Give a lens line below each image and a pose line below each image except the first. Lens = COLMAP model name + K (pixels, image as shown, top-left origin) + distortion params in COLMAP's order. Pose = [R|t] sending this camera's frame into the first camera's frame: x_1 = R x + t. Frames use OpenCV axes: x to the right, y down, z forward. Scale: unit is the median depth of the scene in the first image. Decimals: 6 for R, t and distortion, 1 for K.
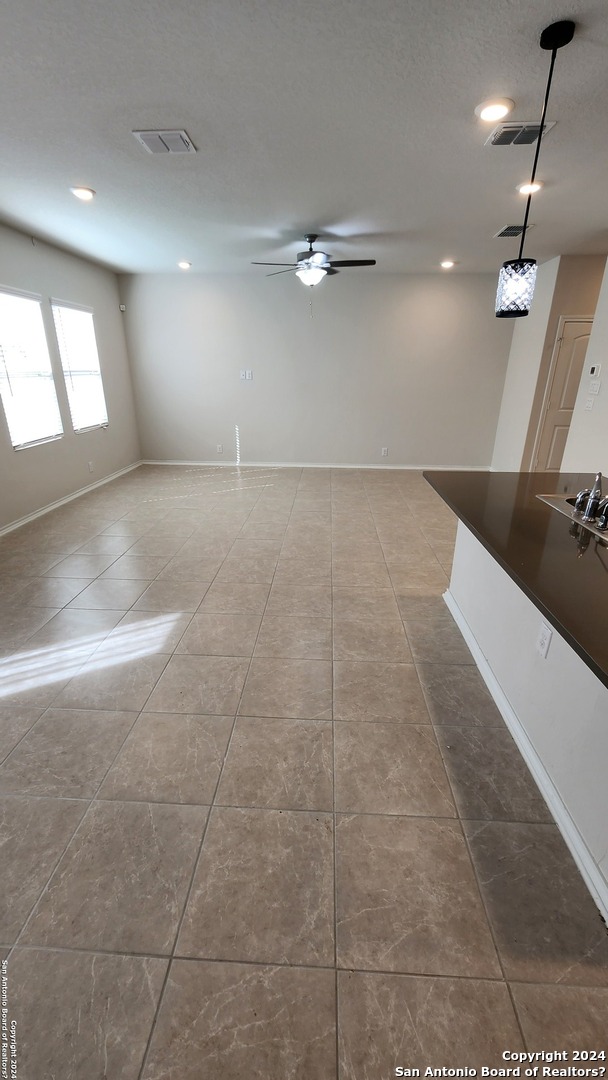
lens RADIAL K [[438.2, 0, 308.9], [0, 438.2, 539.0], [0, 0, 1]] dist [0.000440, -0.001119]
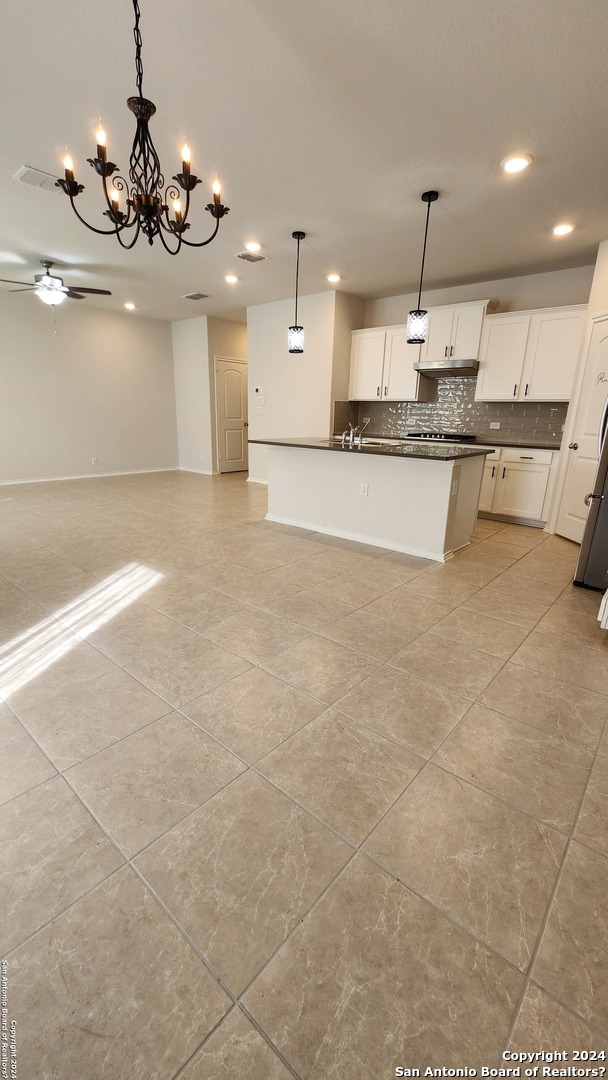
lens RADIAL K [[438.2, 0, 301.9], [0, 438.2, 538.7], [0, 0, 1]] dist [0.000440, -0.001119]
pose [[0.619963, -0.210282, 0.755928, -0.711646], [0.266147, 0.962660, 0.049514, 0.132801], [-0.738114, 0.170491, 0.652779, -0.115489]]
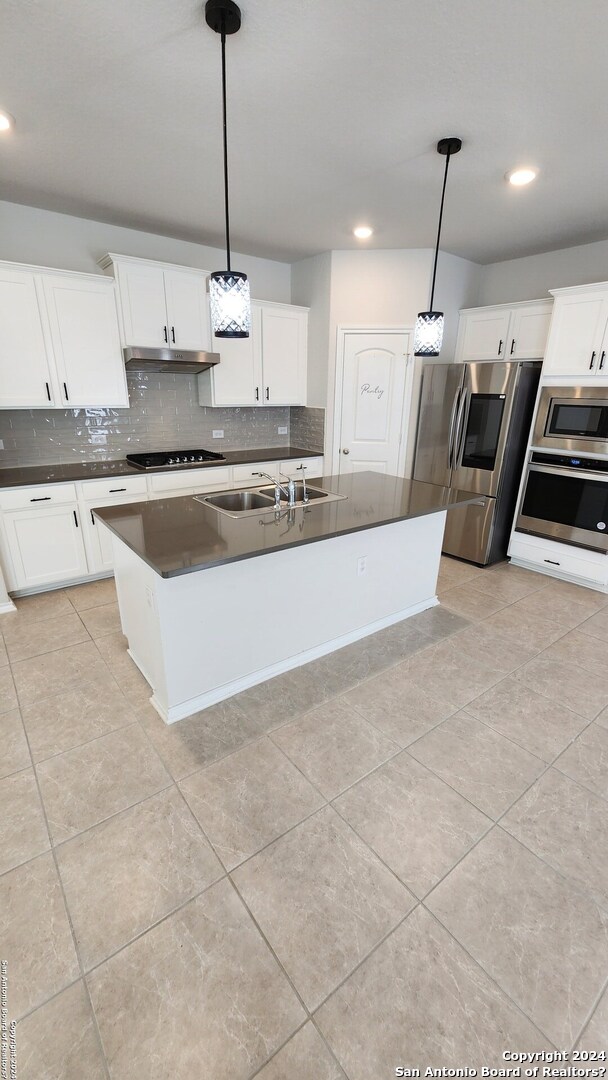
lens RADIAL K [[438.2, 0, 301.8], [0, 438.2, 543.6], [0, 0, 1]] dist [0.000440, -0.001119]
pose [[-0.644947, -0.273130, 0.713753, -0.200983], [0.257939, 0.801352, 0.539725, -0.347425], [-0.719383, 0.532198, -0.446378, 0.854340]]
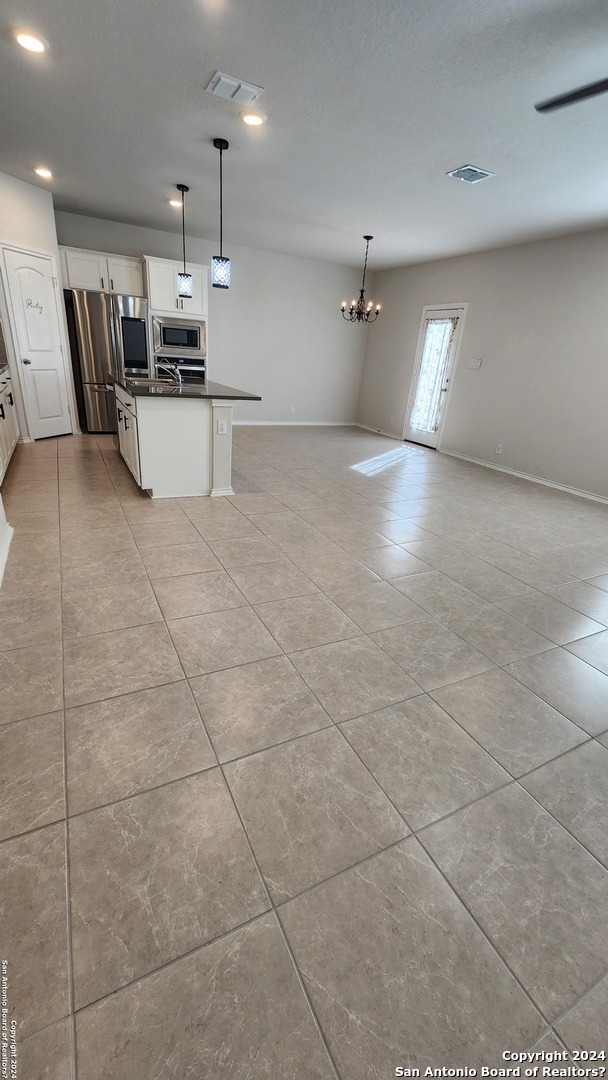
lens RADIAL K [[438.2, 0, 299.8], [0, 438.2, 549.6], [0, 0, 1]] dist [0.000440, -0.001119]
pose [[-0.866418, 0.133643, -0.481103, 0.678605], [-0.257715, 0.705571, 0.660115, -0.581751], [0.427672, 0.695923, -0.576877, 1.675169]]
